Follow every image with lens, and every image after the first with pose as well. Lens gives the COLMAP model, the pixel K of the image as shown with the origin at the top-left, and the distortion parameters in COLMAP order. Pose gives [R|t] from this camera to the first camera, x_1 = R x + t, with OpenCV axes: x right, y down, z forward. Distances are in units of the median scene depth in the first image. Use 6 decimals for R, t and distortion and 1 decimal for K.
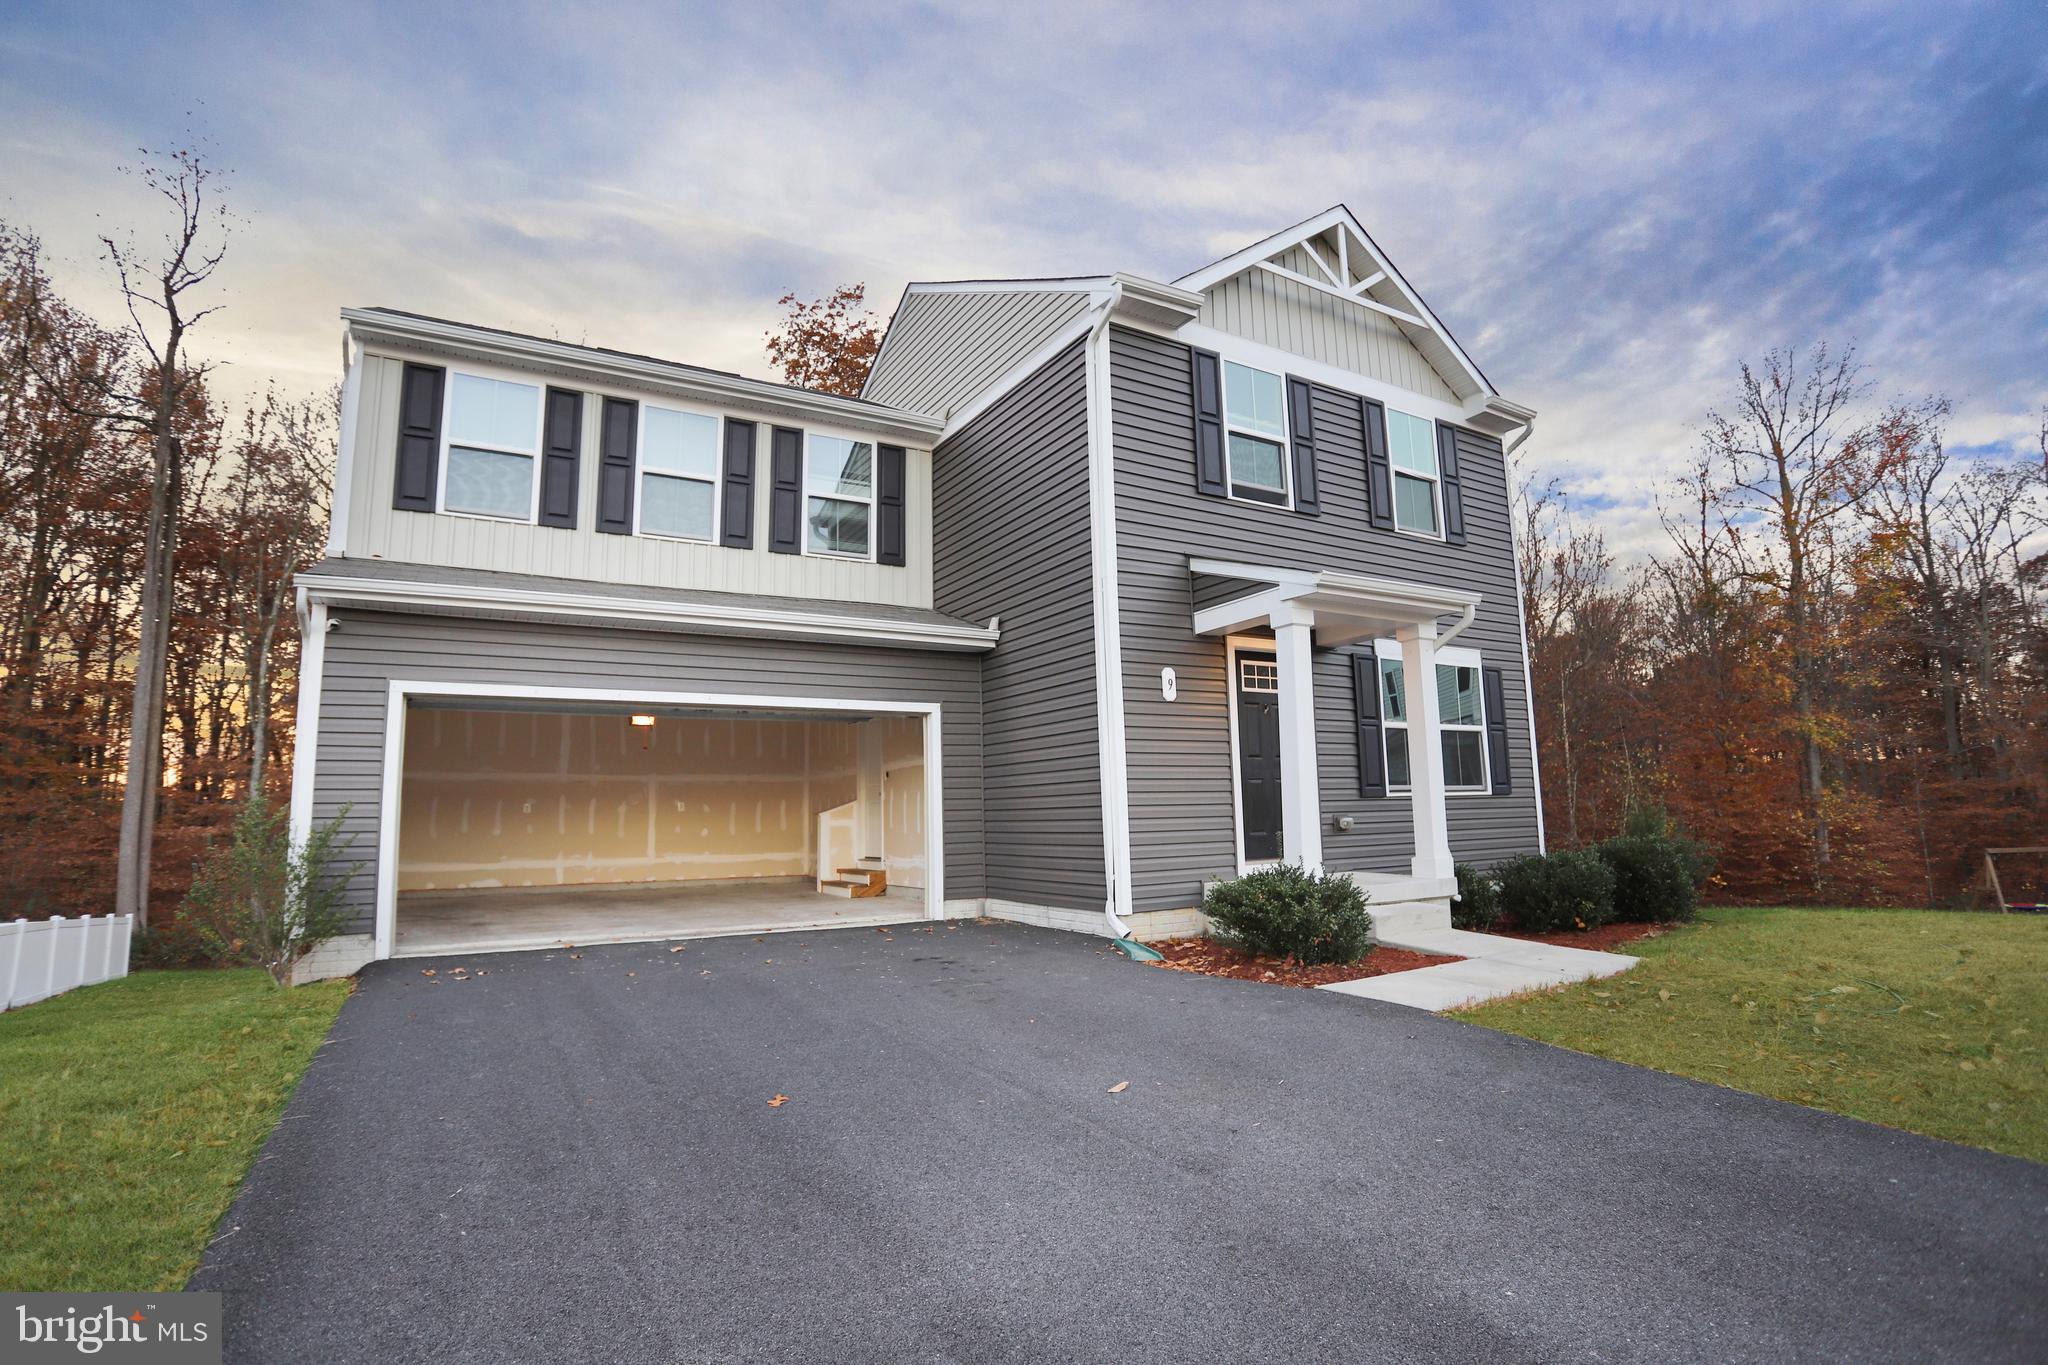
lens RADIAL K [[983.8, 0, 1024.0], [0, 983.8, 682.5], [0, 0, 1]] dist [-0.054117, -0.000150]
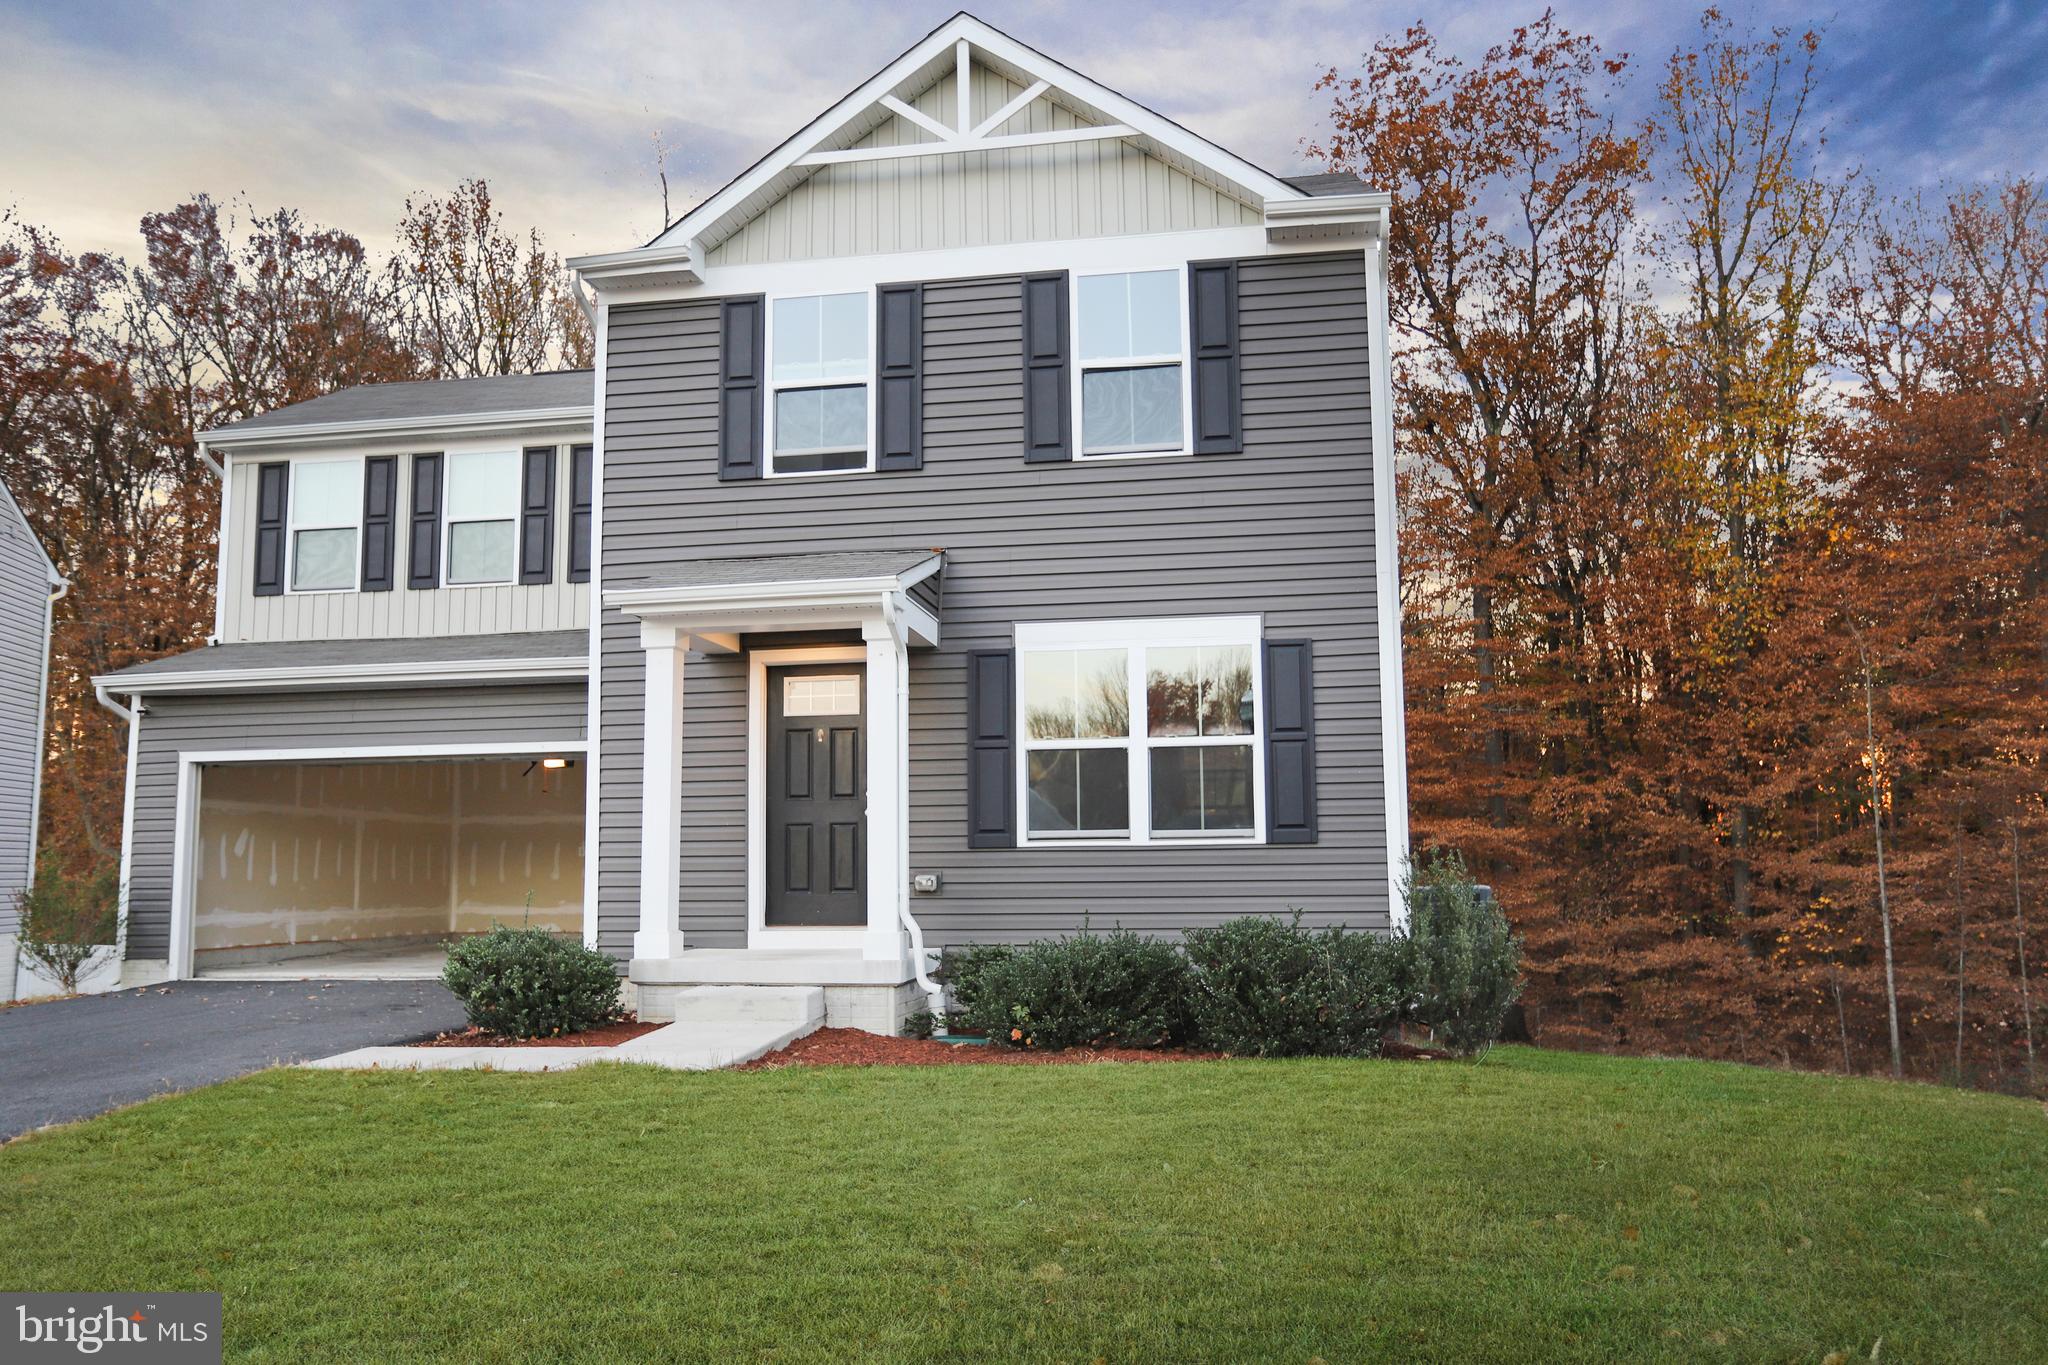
lens RADIAL K [[1551.5, 0, 1024.0], [0, 1551.5, 682.5], [0, 0, 1]] dist [-0.011756, 0.004655]
pose [[0.768030, -0.062858, -0.637322, 1.054105], [0.081356, 0.996685, -0.000260, -0.002174], [0.635226, -0.051651, 0.770598, 0.129673]]
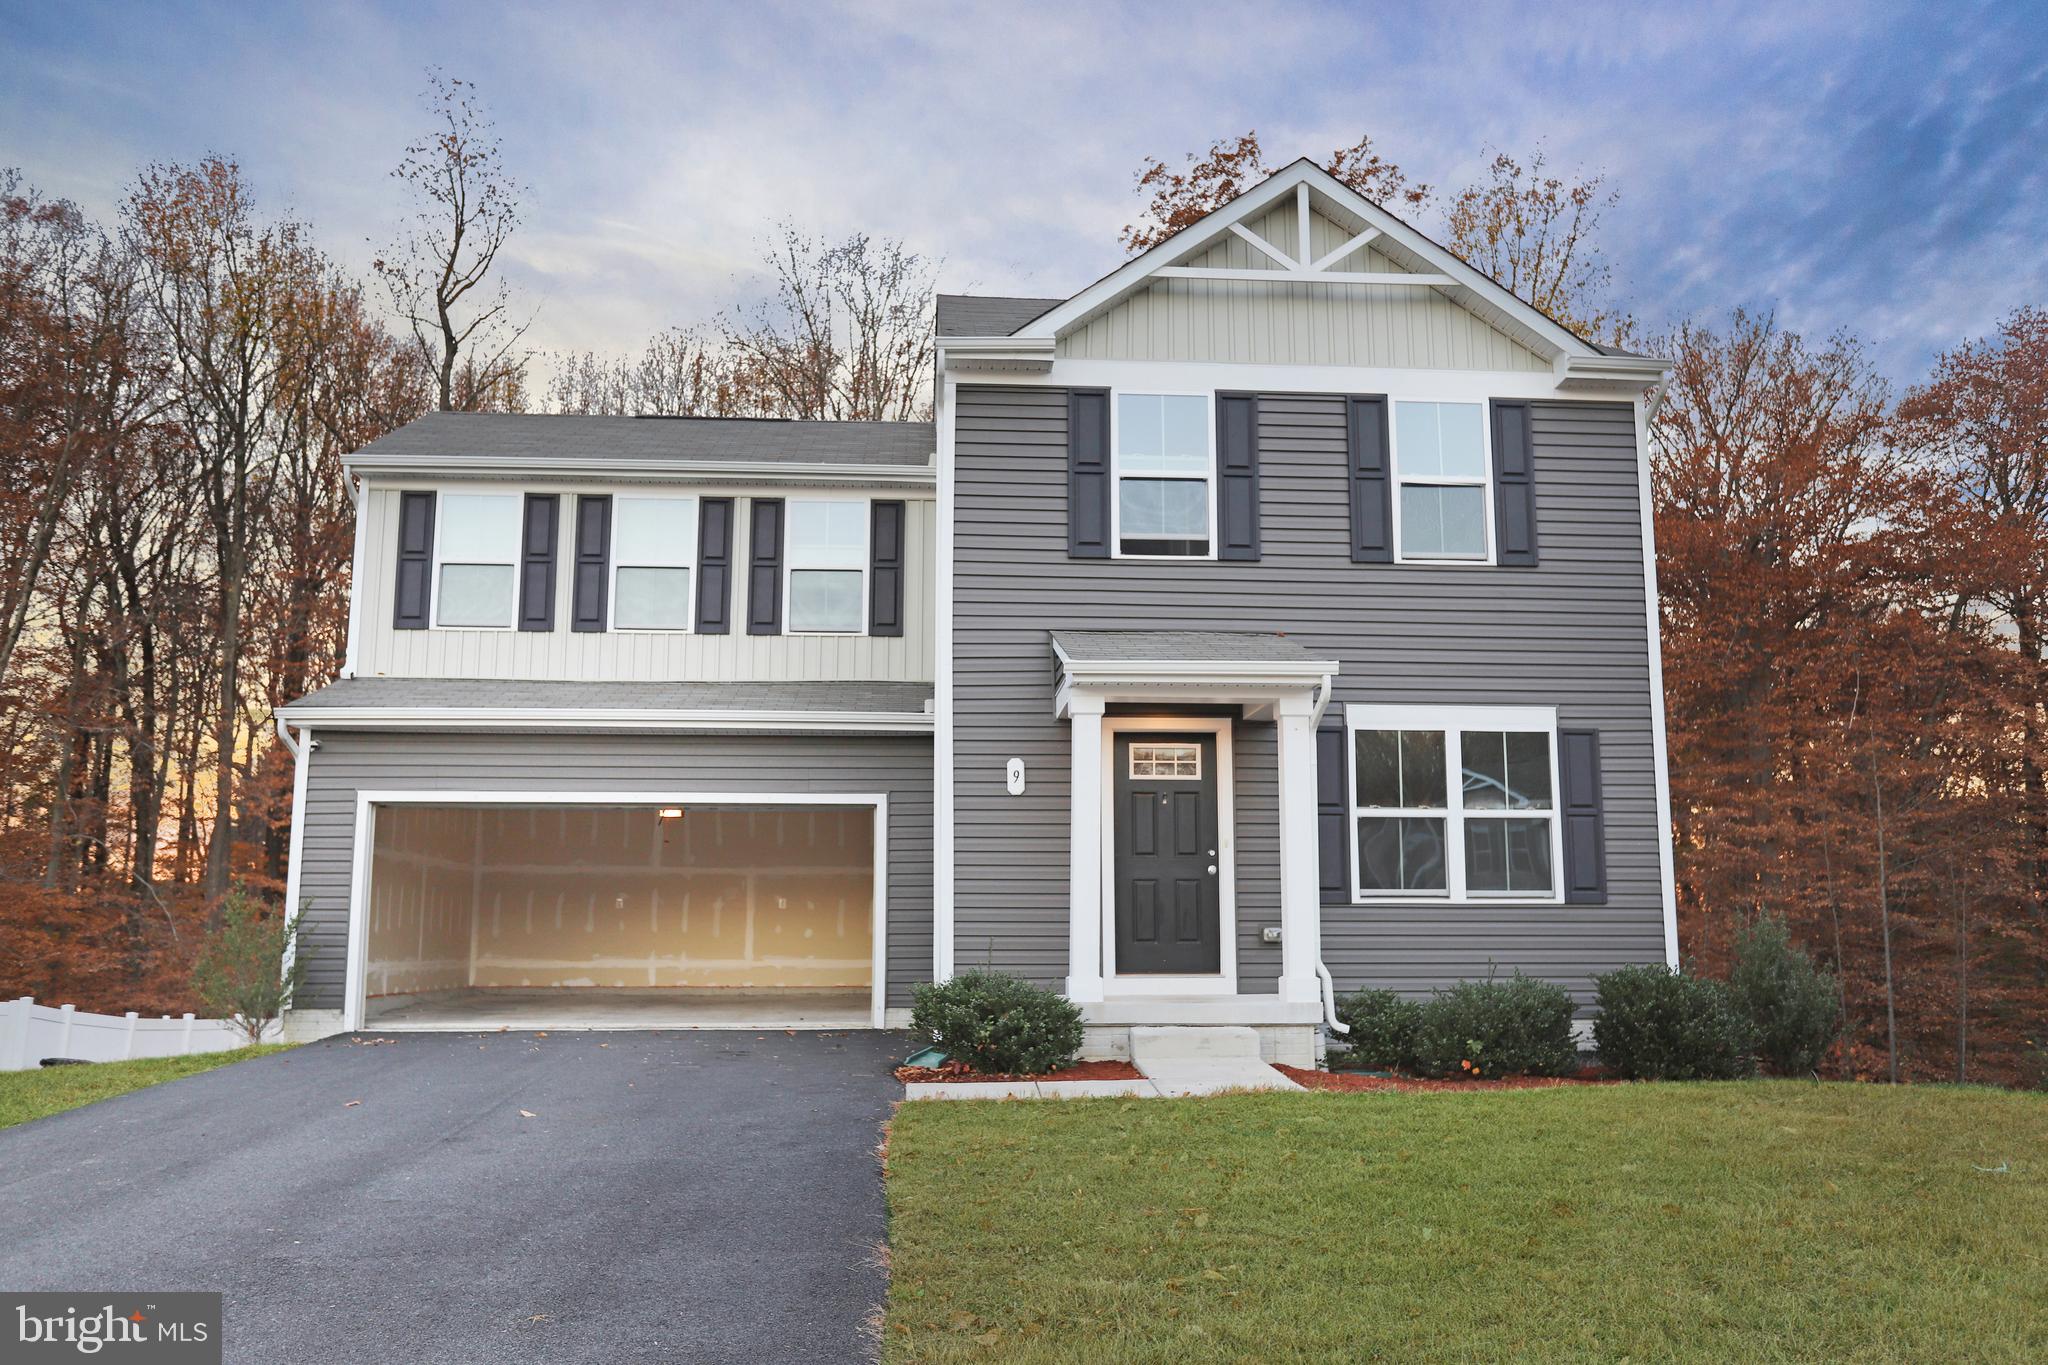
lens RADIAL K [[1602.4, 0, 1024.0], [0, 1602.4, 682.5], [0, 0, 1]] dist [-0.012229, -0.000270]
pose [[0.897555, -0.045427, -0.438557, 0.680511], [0.039570, 0.998964, -0.022491, -0.043169], [0.439124, 0.002834, 0.898422, -0.284075]]
